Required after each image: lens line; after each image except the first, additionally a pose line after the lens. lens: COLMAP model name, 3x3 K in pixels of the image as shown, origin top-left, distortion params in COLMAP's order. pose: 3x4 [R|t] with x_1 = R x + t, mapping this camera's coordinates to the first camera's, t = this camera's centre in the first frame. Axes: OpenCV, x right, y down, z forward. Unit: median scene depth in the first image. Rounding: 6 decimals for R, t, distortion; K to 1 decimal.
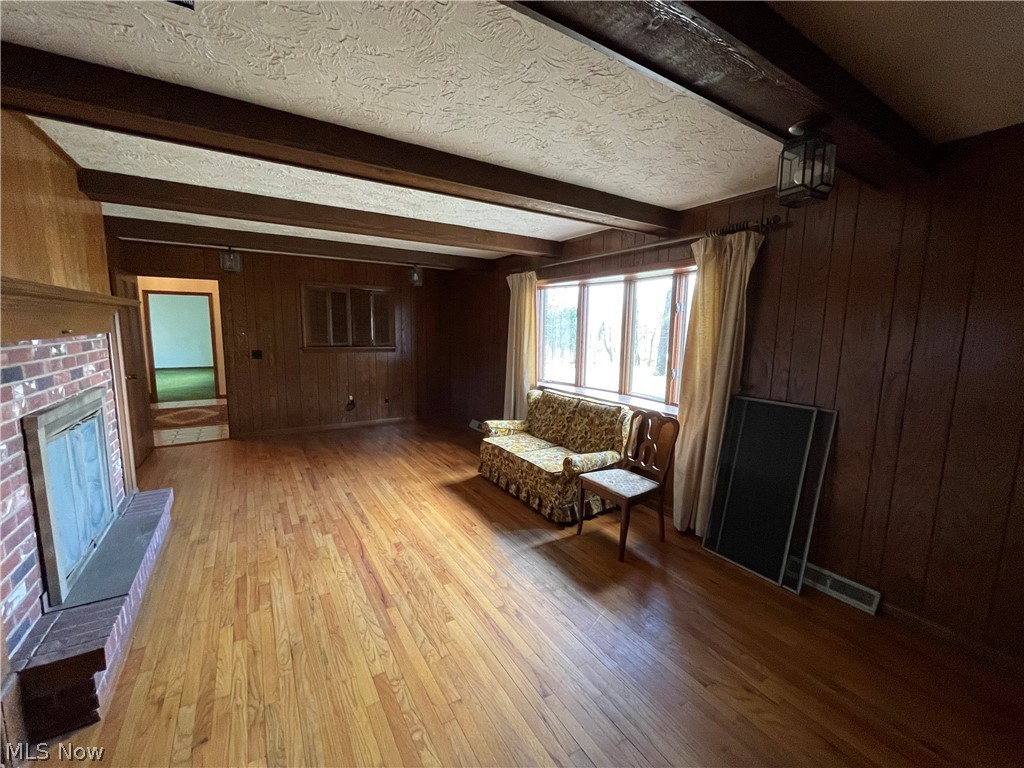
lens RADIAL K [[417.7, 0, 510.8], [0, 417.7, 383.6], [0, 0, 1]] dist [0.001843, -0.000015]
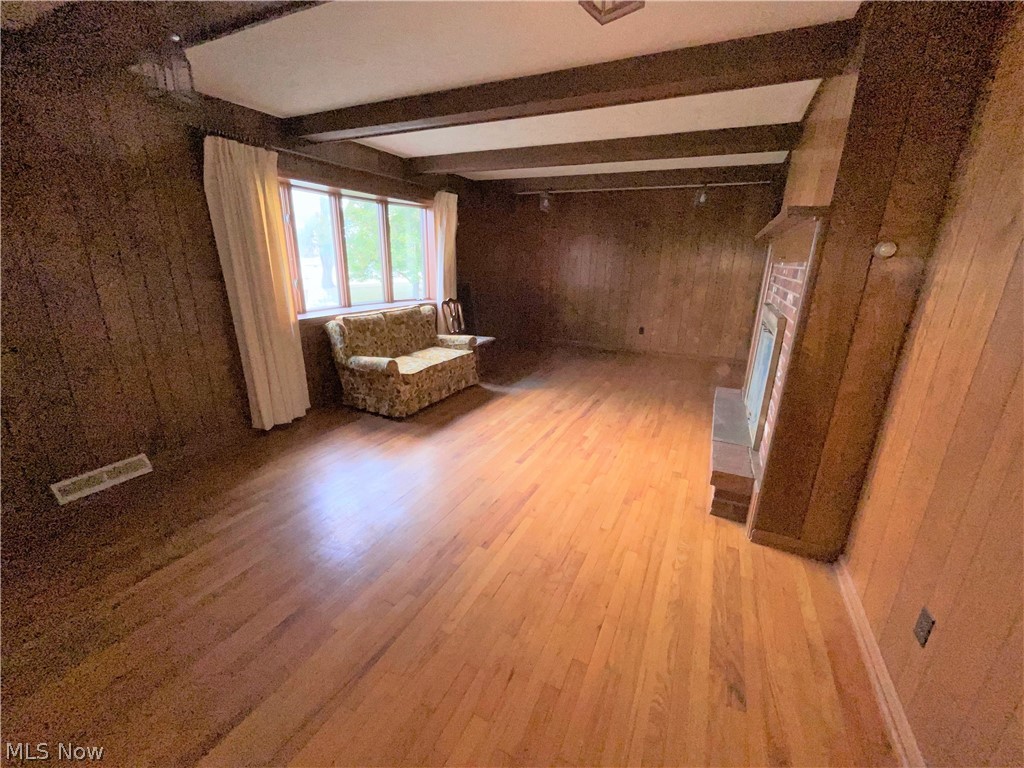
lens RADIAL K [[417.7, 0, 511.1], [0, 417.7, 383.7], [0, 0, 1]] dist [0.001843, -0.000015]
pose [[-0.521164, -0.276733, 0.807345, -0.964671], [0.086678, 0.923918, 0.372644, -0.172570], [-0.849043, 0.264188, -0.457526, 1.311144]]
